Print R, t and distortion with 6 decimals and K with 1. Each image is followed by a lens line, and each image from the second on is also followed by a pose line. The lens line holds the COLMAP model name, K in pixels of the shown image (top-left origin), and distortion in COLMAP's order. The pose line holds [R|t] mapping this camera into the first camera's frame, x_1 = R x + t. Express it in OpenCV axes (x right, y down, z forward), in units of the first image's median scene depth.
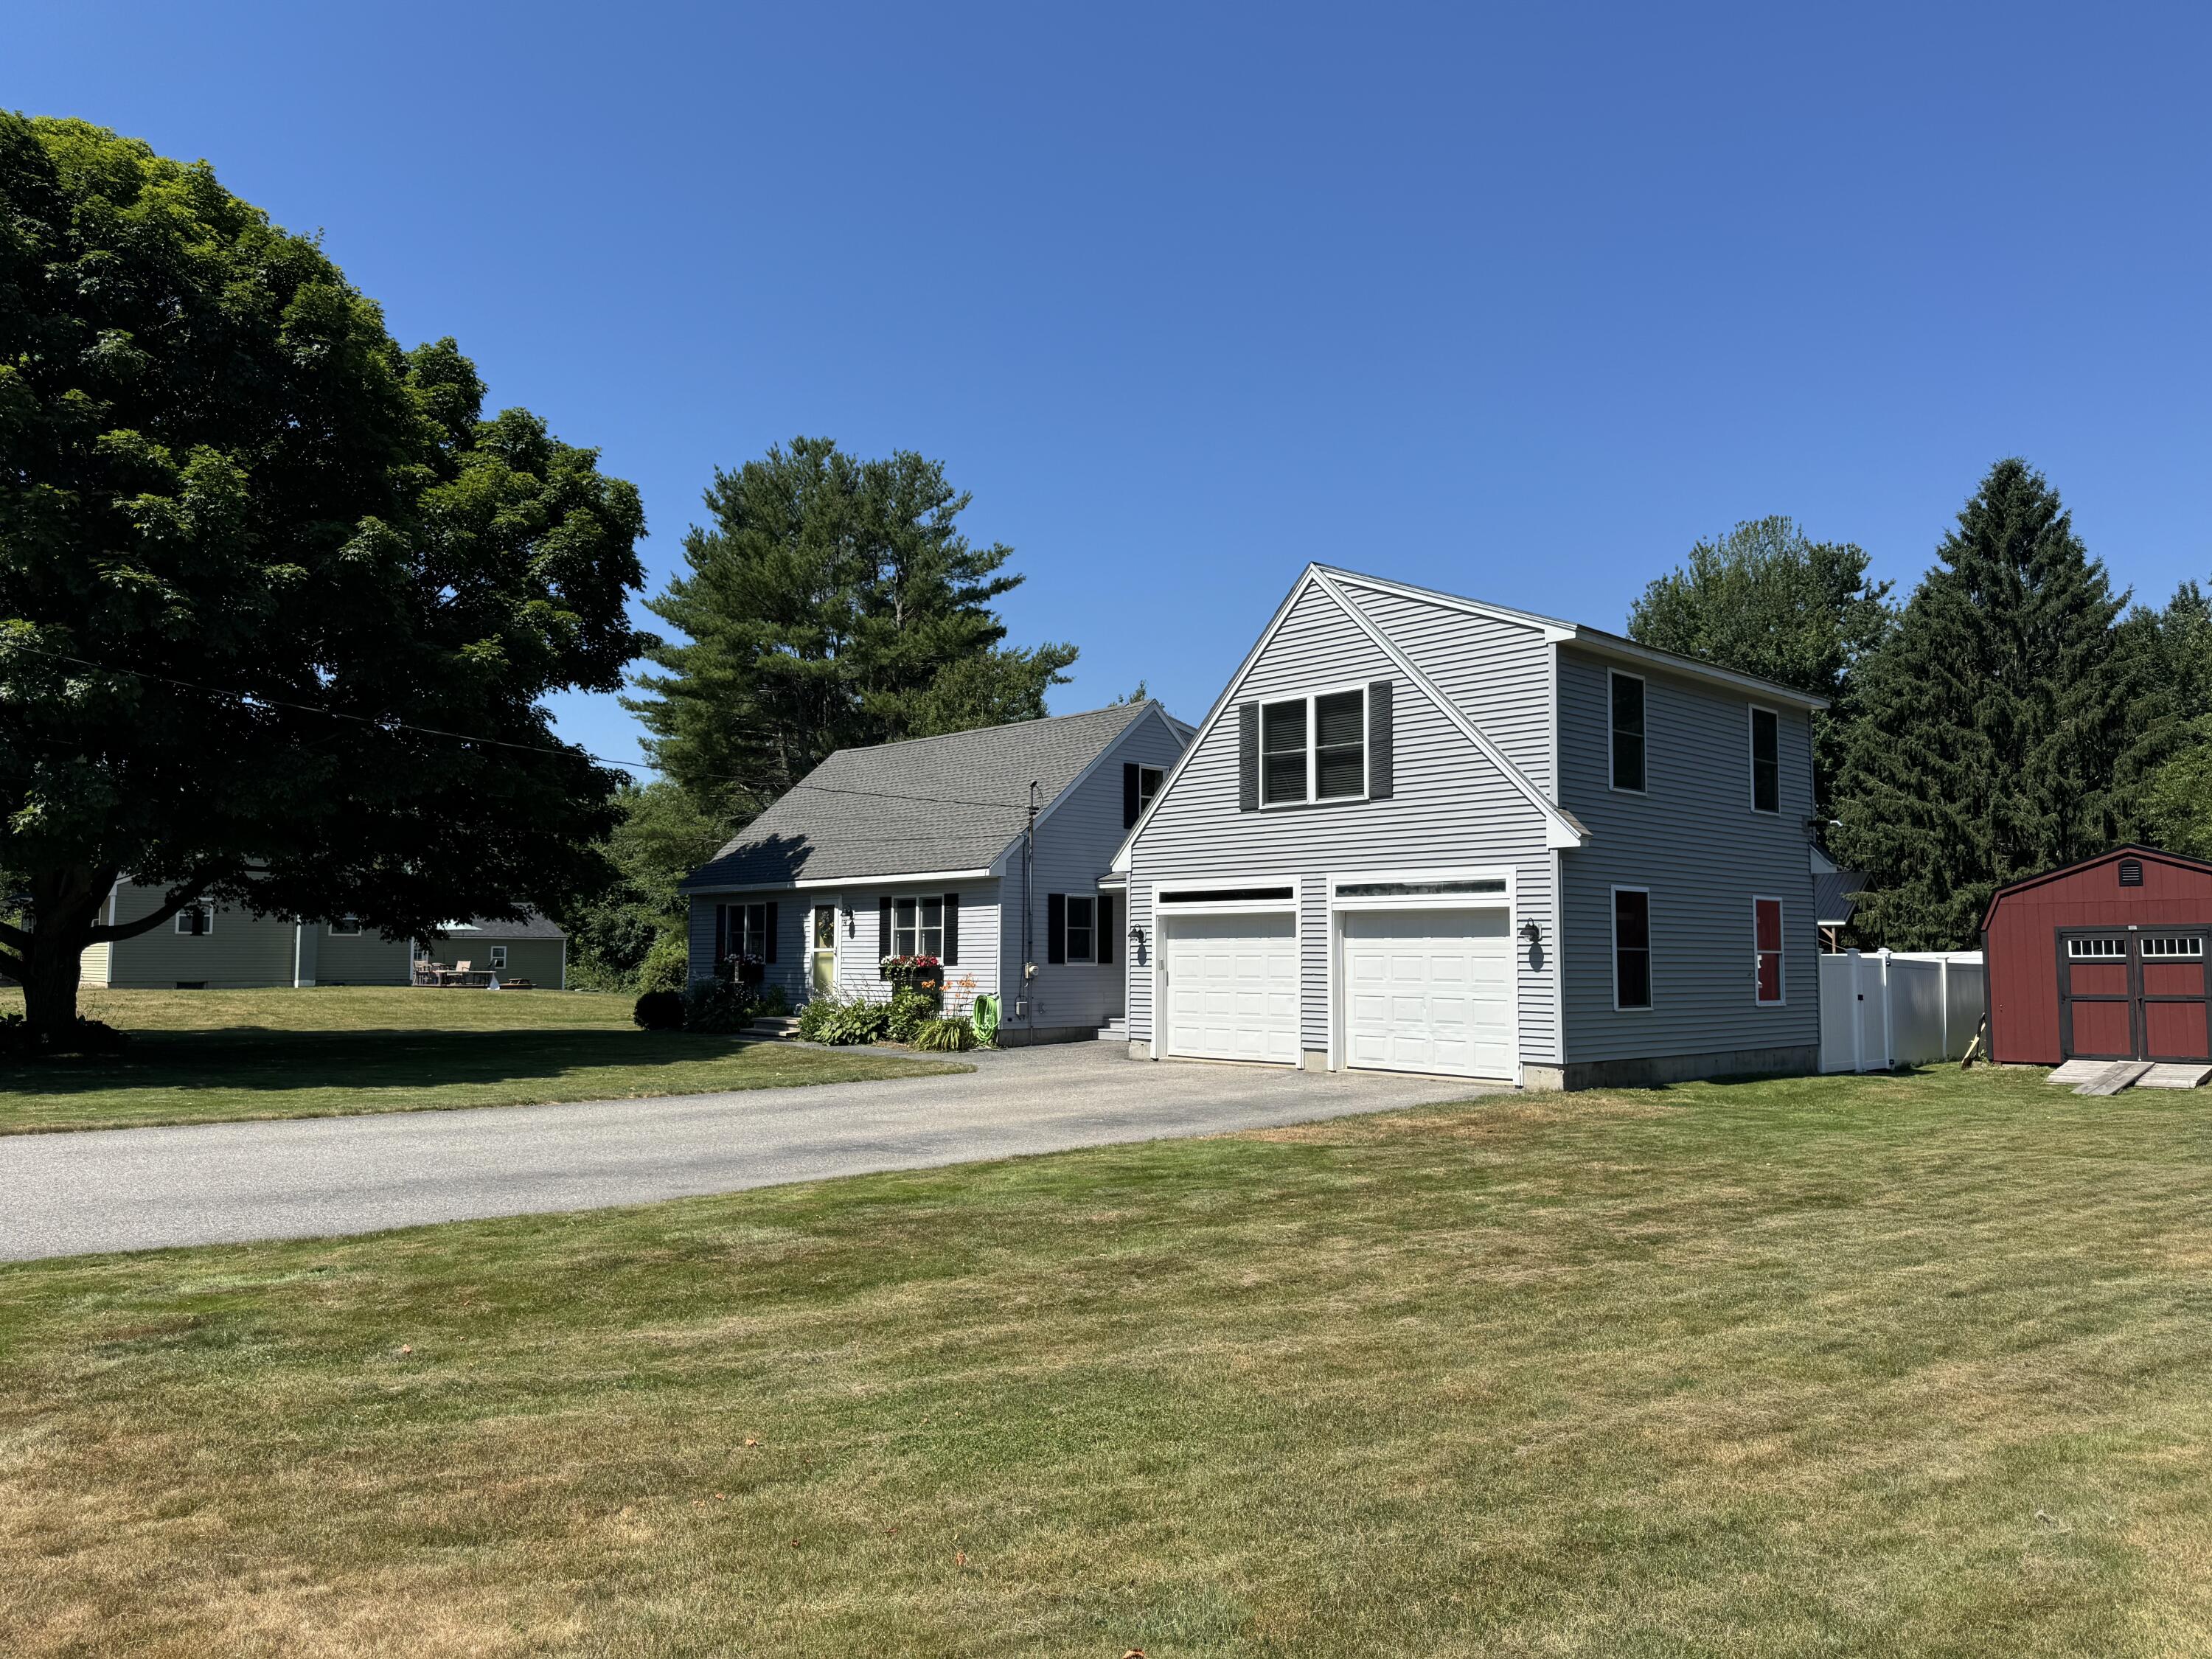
lens RADIAL K [[1552.7, 0, 1096.8], [0, 1552.7, 832.2], [0, 0, 1]] dist [0.029196, 0.001121]
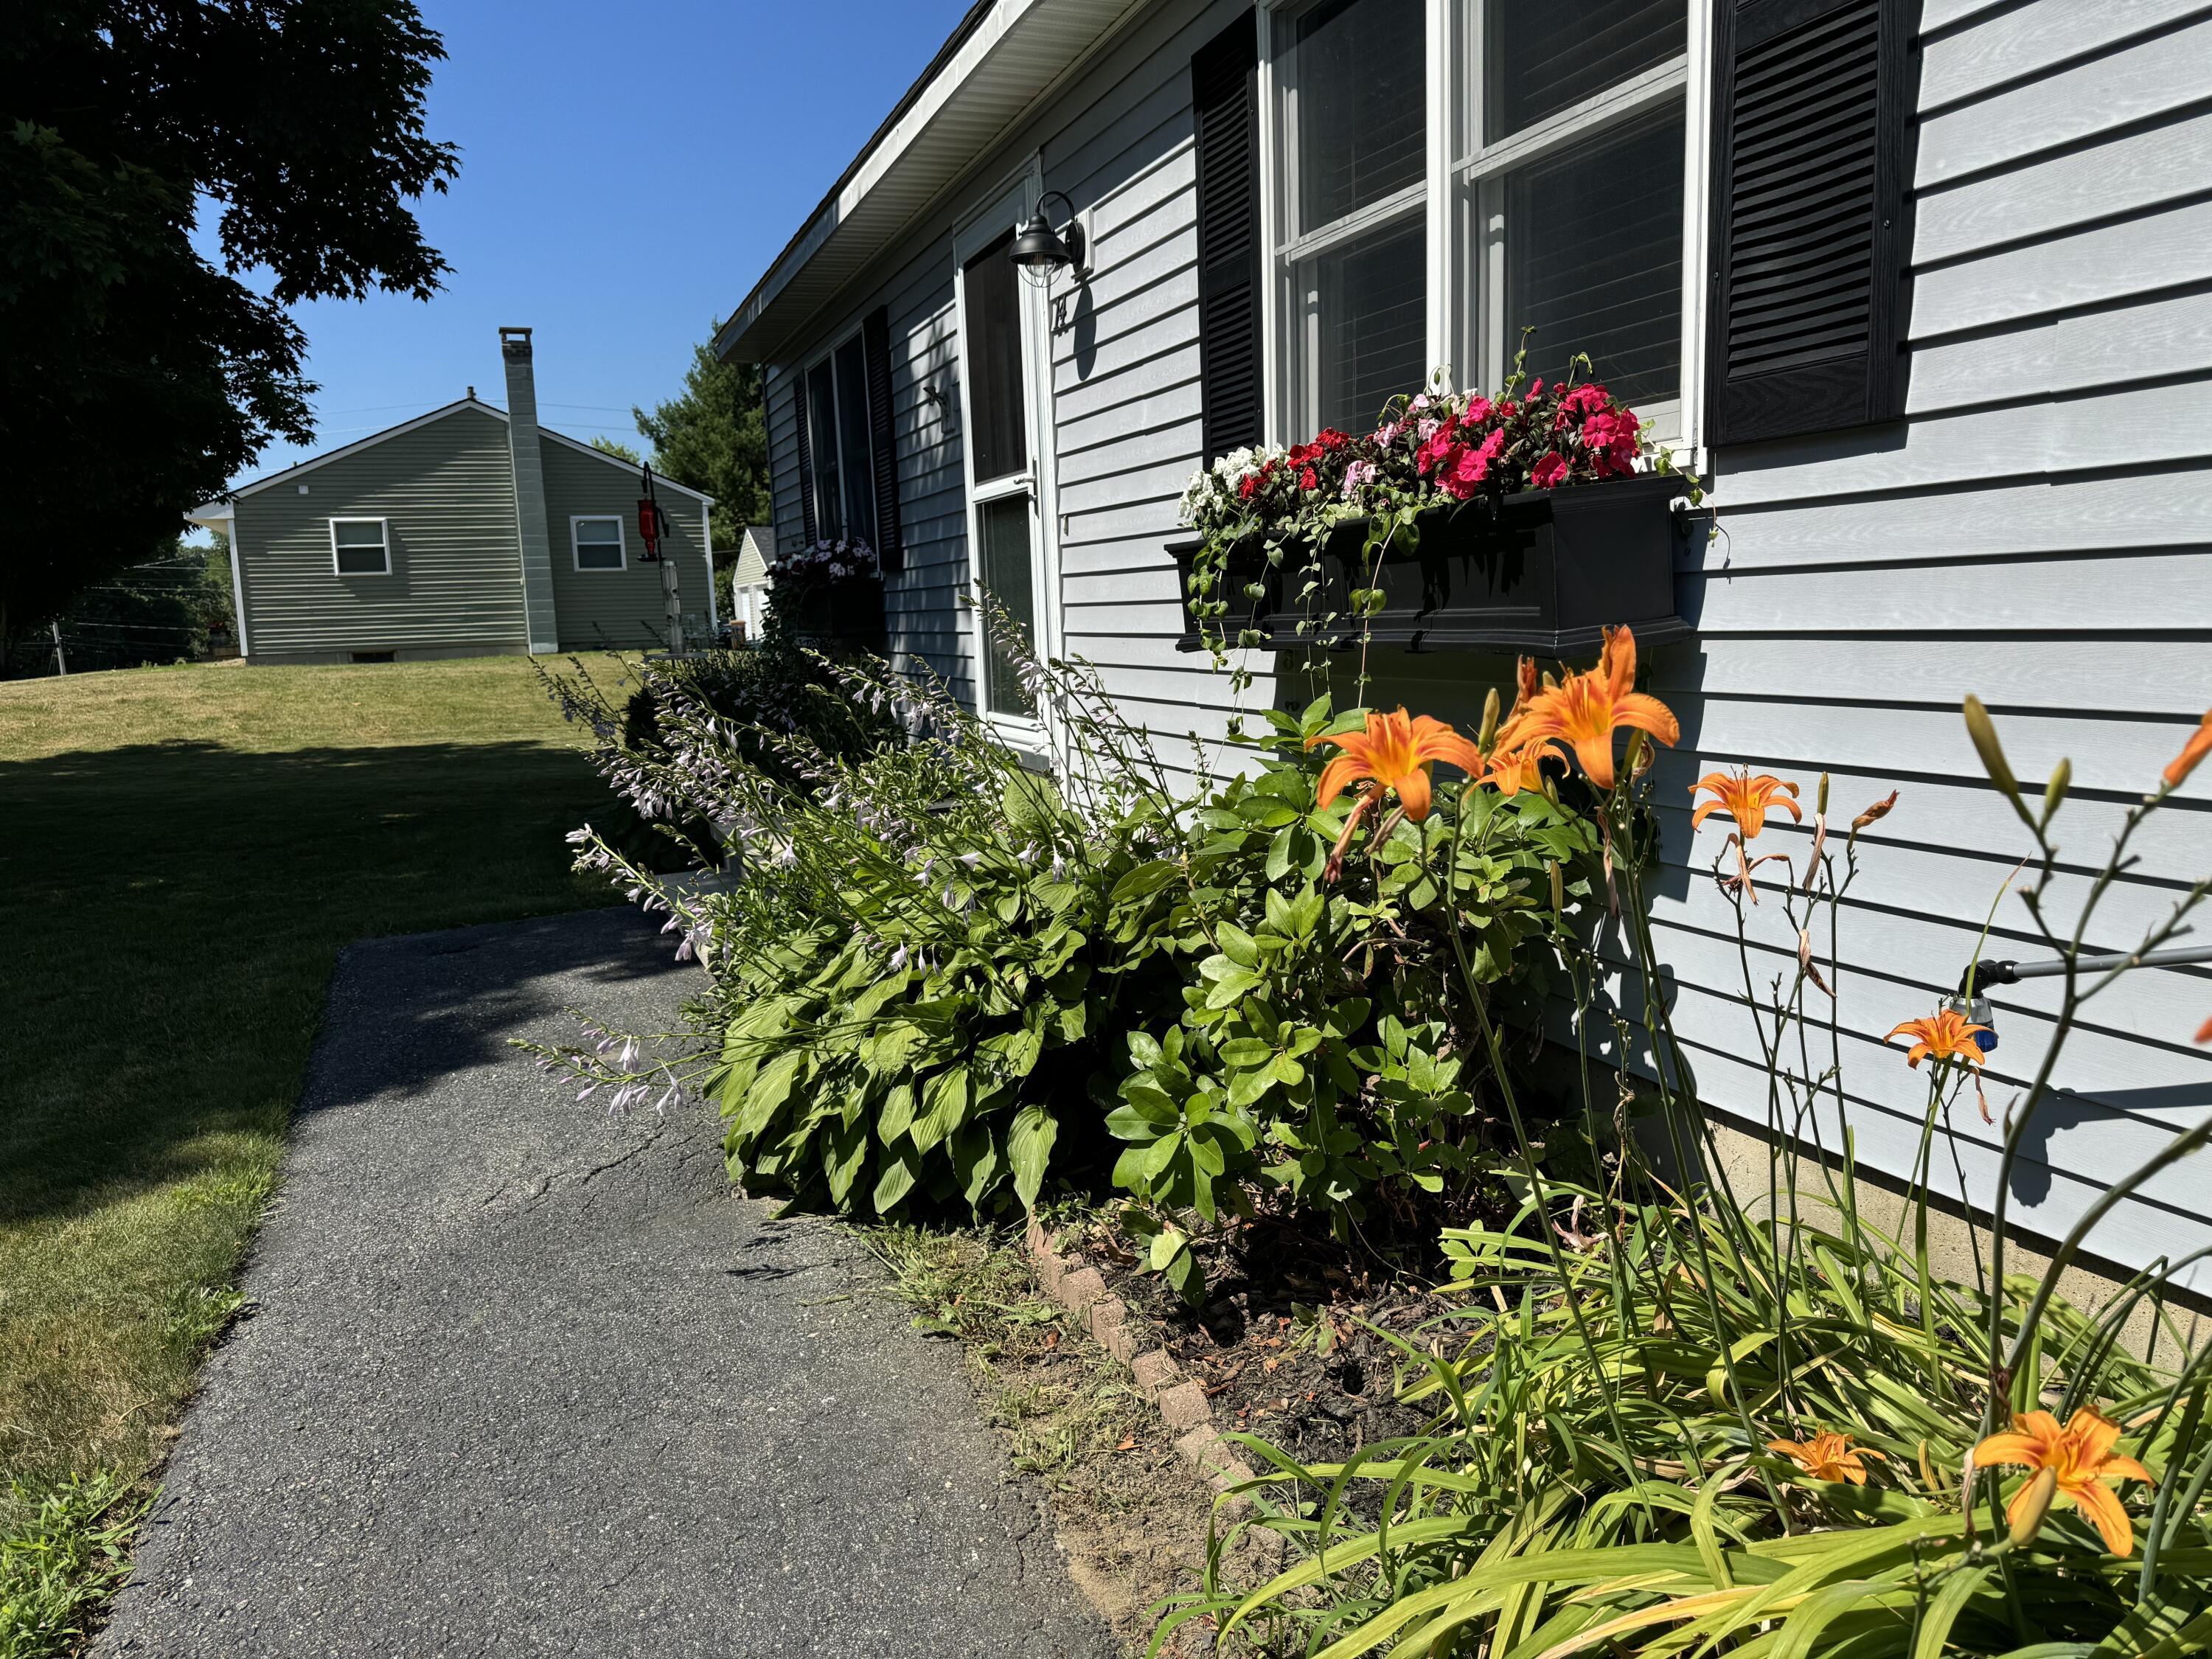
lens RADIAL K [[1552.7, 0, 1104.8], [0, 1552.7, 829.5], [0, 0, 1]] dist [0.029196, 0.001121]
pose [[0.930480, 0.018965, -0.365852, -0.099788], [0.064567, 0.974537, 0.214731, 0.085957], [0.360608, -0.223424, 0.905562, 0.909427]]
